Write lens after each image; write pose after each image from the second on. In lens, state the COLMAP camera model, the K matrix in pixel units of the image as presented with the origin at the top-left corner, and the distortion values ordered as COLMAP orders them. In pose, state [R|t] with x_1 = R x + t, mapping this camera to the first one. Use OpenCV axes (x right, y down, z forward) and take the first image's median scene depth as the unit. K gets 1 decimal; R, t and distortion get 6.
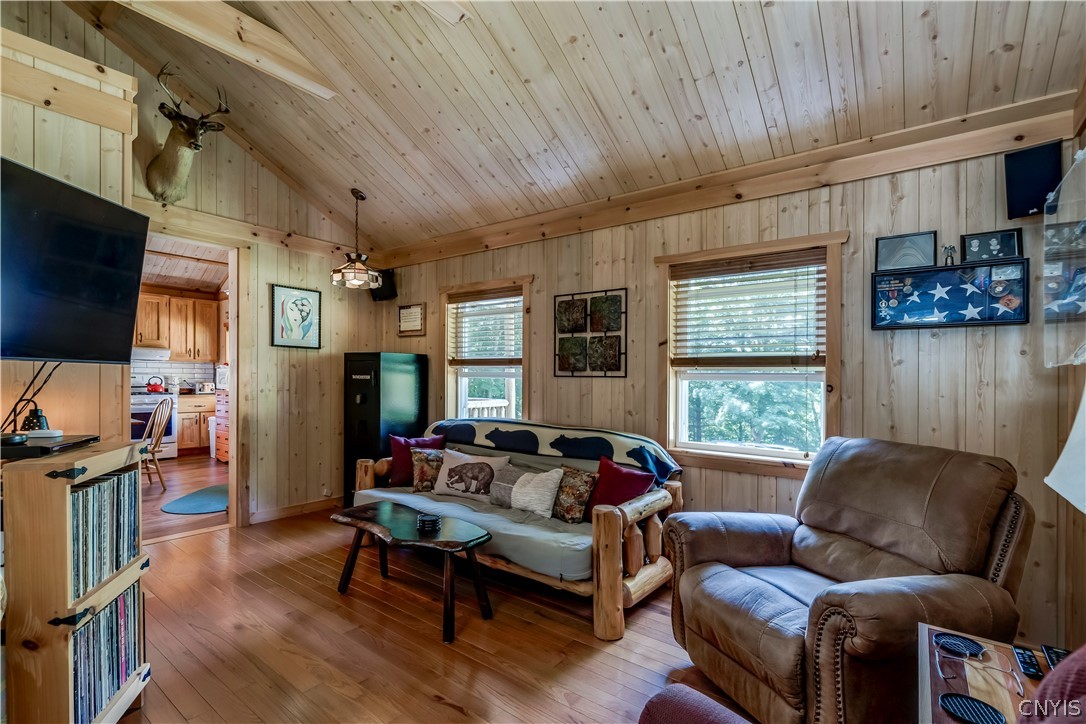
lens RADIAL K [[503.4, 0, 538.1], [0, 503.4, 378.1], [0, 0, 1]] dist [-0.001581, 0.000492]
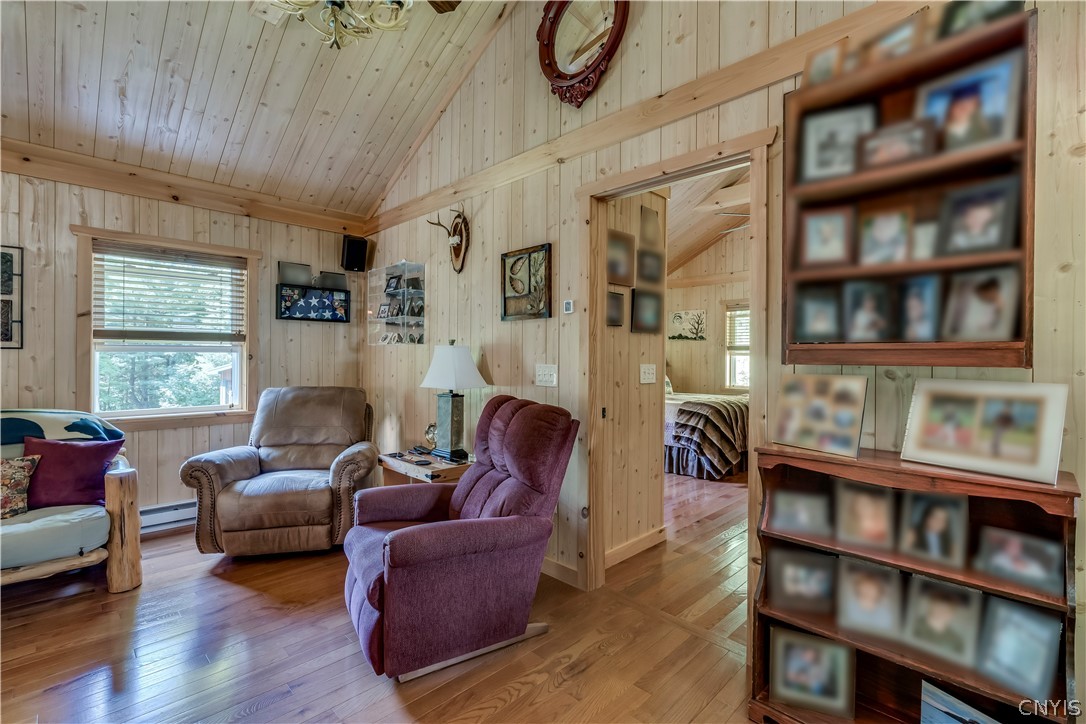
lens RADIAL K [[492.2, 0, 542.2], [0, 492.2, 357.6], [0, 0, 1]] dist [-0.001937, 0.000295]
pose [[0.132108, -0.017163, 0.991087, -0.689084], [-0.002588, 0.999841, 0.017659, -0.004556], [-0.991232, -0.004898, 0.132043, -0.022938]]
